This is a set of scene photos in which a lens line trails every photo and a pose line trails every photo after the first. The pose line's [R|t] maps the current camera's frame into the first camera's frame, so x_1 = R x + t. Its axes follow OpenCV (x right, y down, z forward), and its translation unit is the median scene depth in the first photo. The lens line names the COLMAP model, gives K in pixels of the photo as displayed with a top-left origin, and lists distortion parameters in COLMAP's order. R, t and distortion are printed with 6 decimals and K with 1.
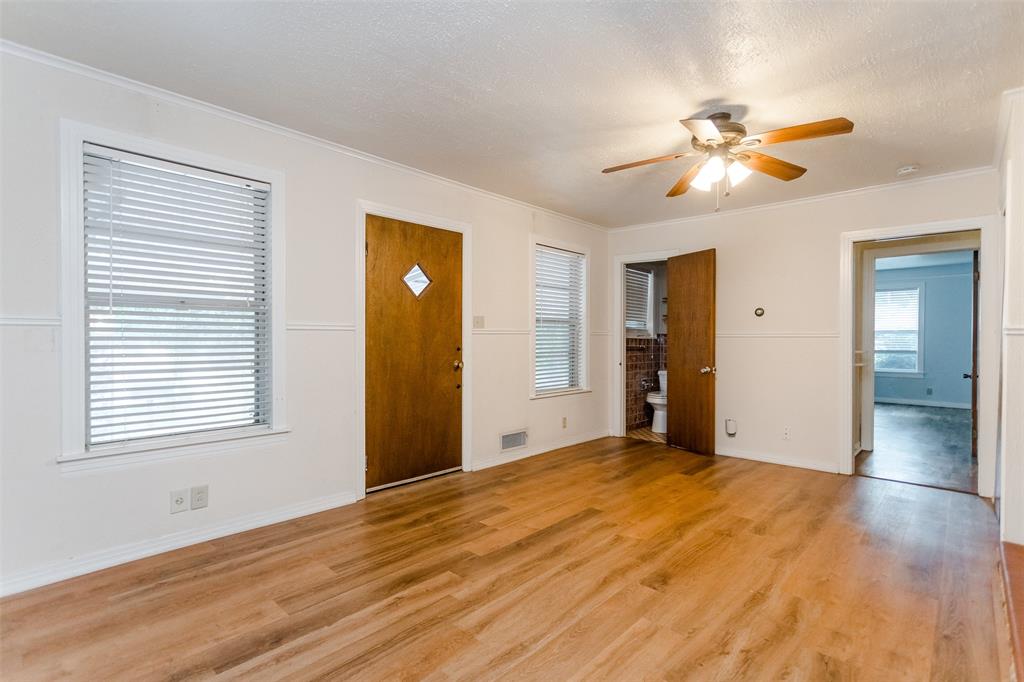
lens RADIAL K [[488.5, 0, 508.6], [0, 488.5, 341.2], [0, 0, 1]] dist [0.003366, 0.002237]
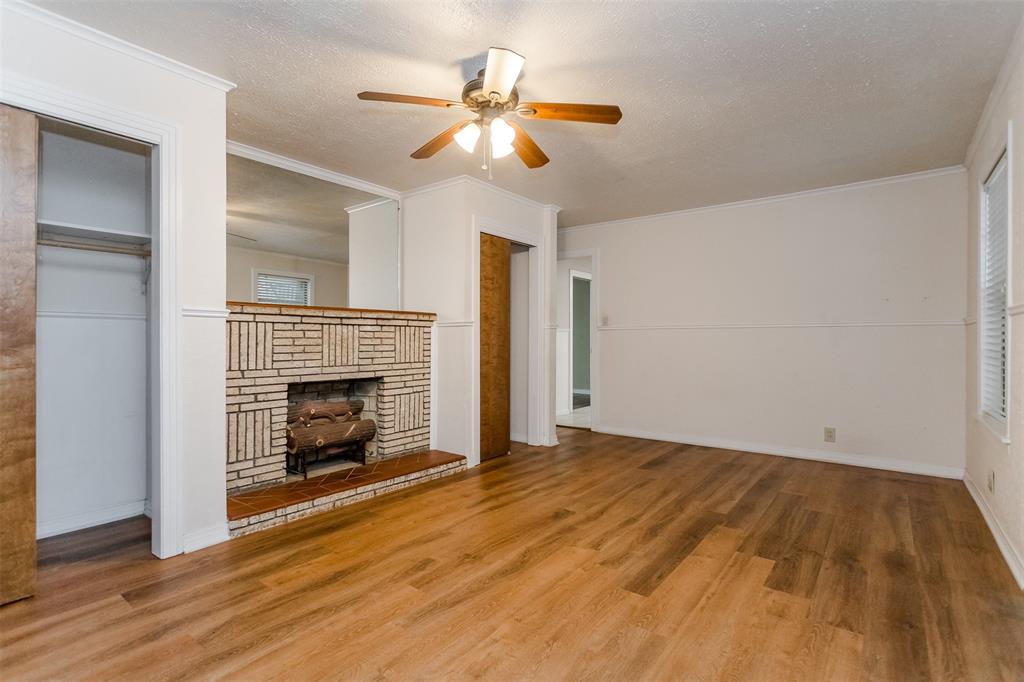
lens RADIAL K [[488.5, 0, 509.5], [0, 488.5, 342.5], [0, 0, 1]] dist [0.003366, 0.002237]
pose [[-0.995318, -0.006637, -0.096427, 0.471696], [-0.007781, 0.999904, 0.011488, 0.020316], [0.096341, 0.012185, -0.995274, 1.873152]]
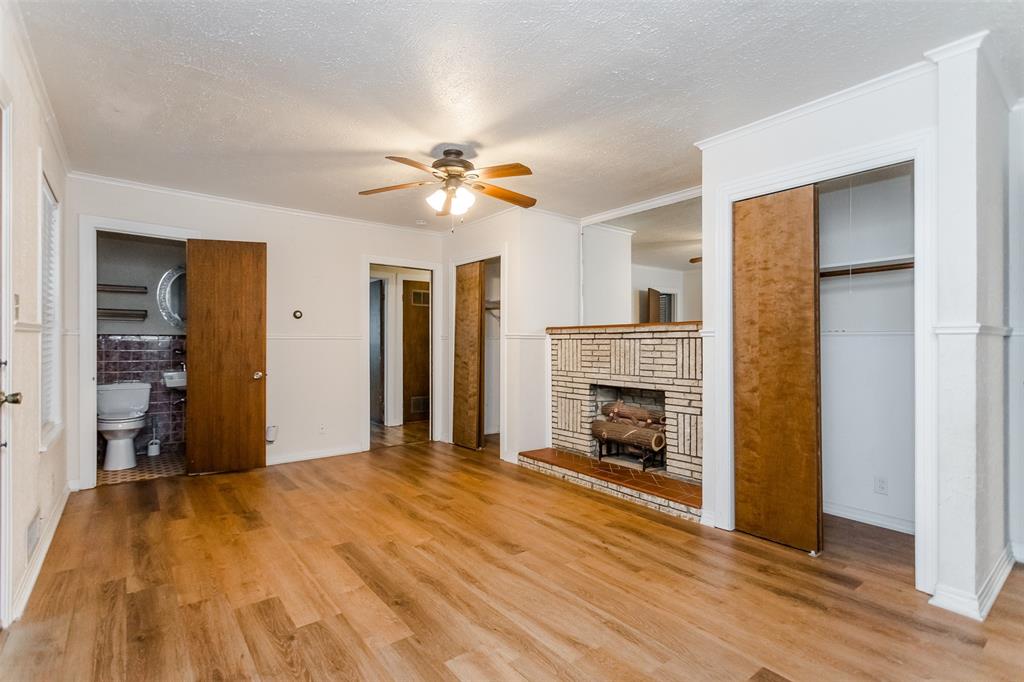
lens RADIAL K [[488.5, 0, 509.6], [0, 488.5, 339.8], [0, 0, 1]] dist [0.003366, 0.002237]
pose [[0.152981, 0.002768, 0.988225, -0.705423], [0.004856, 0.999982, -0.003553, -0.001943], [-0.988217, 0.005342, 0.152964, 0.680946]]
